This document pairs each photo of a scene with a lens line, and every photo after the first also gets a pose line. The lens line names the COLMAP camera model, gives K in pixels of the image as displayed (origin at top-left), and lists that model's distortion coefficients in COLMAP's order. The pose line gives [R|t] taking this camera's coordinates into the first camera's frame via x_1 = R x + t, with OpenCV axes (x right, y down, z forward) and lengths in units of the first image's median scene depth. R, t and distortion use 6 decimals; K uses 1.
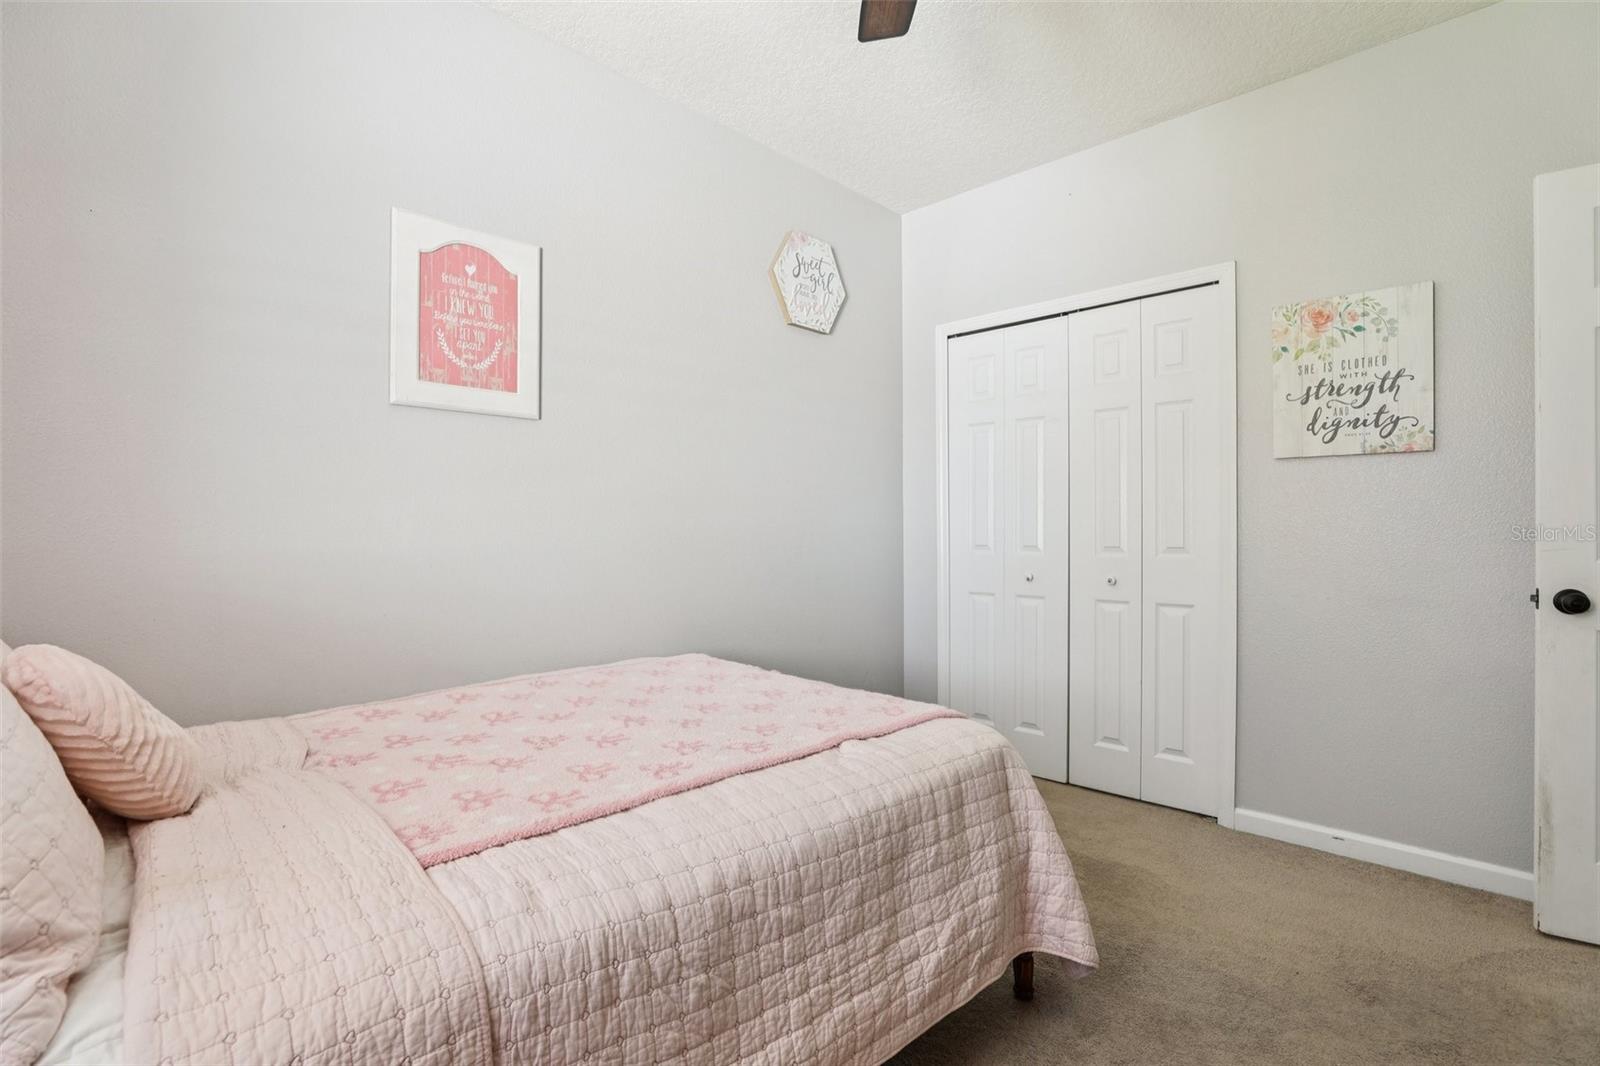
lens RADIAL K [[738.2, 0, 804.4], [0, 738.2, 528.1], [0, 0, 1]] dist [-0.031516, 0.009412]
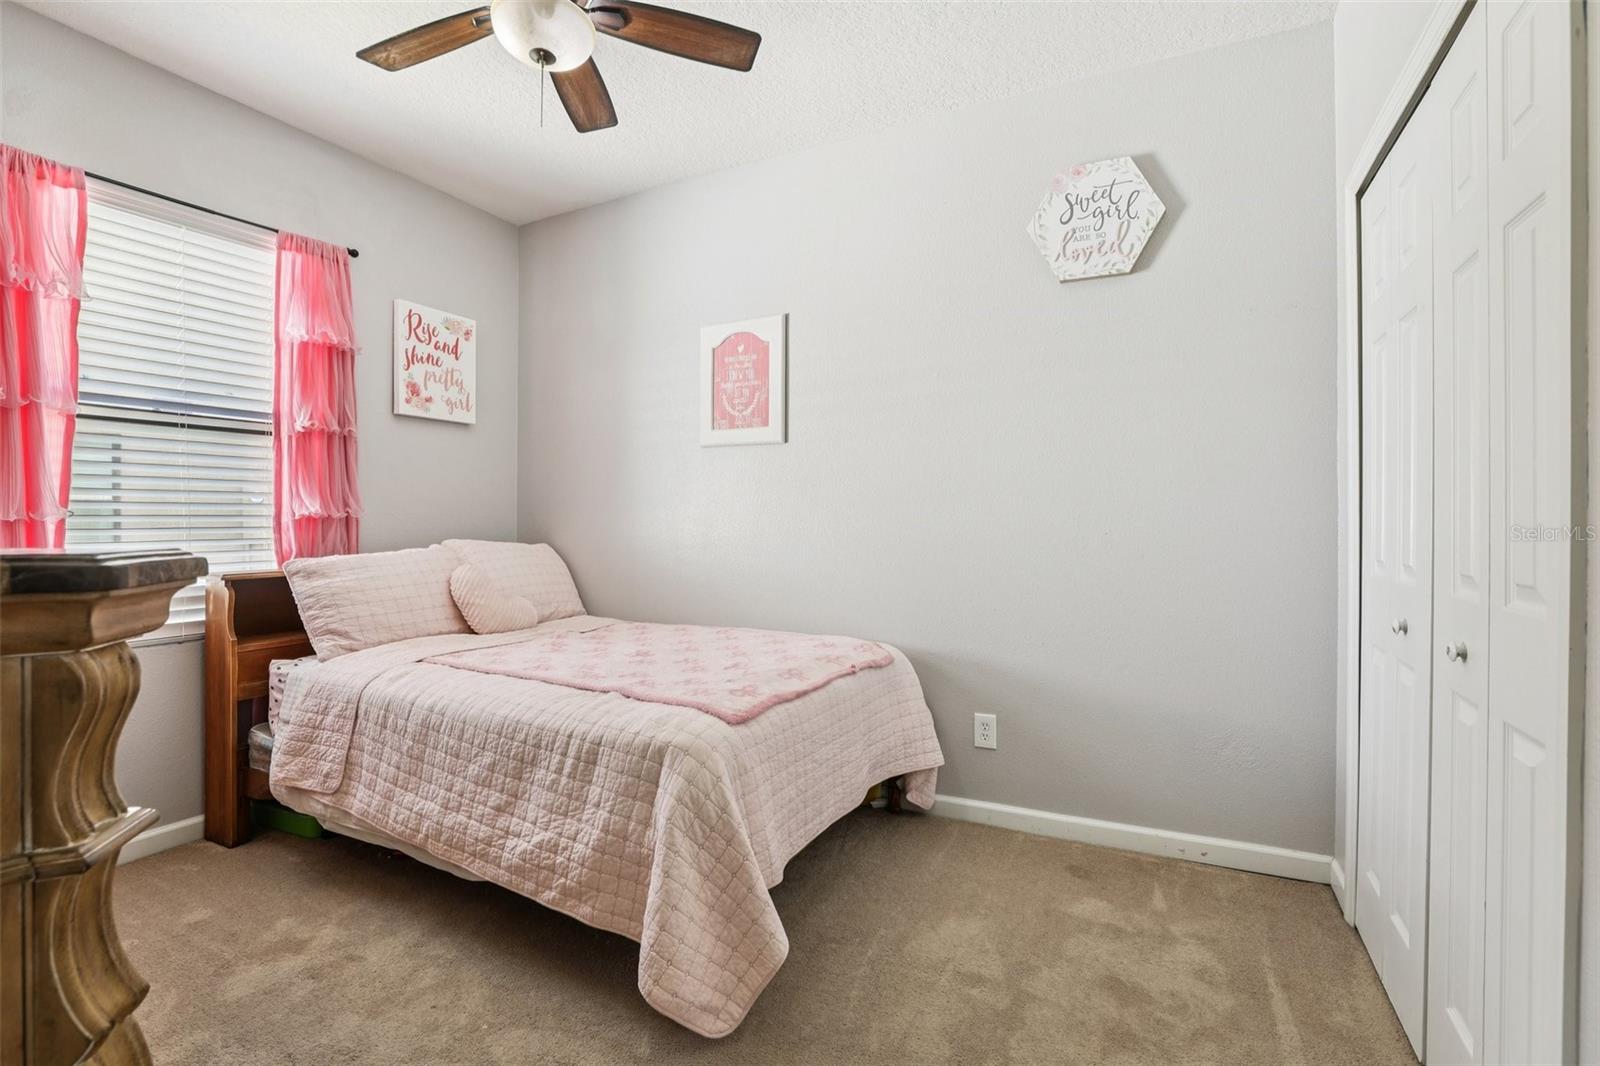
lens RADIAL K [[738.2, 0, 795.9], [0, 738.2, 525.7], [0, 0, 1]] dist [-0.031516, 0.009412]
pose [[0.279734, 0.010055, -0.960025, 1.056985], [-0.007335, 0.999938, 0.008336, -0.009338], [0.960050, 0.004710, 0.279790, 0.727392]]
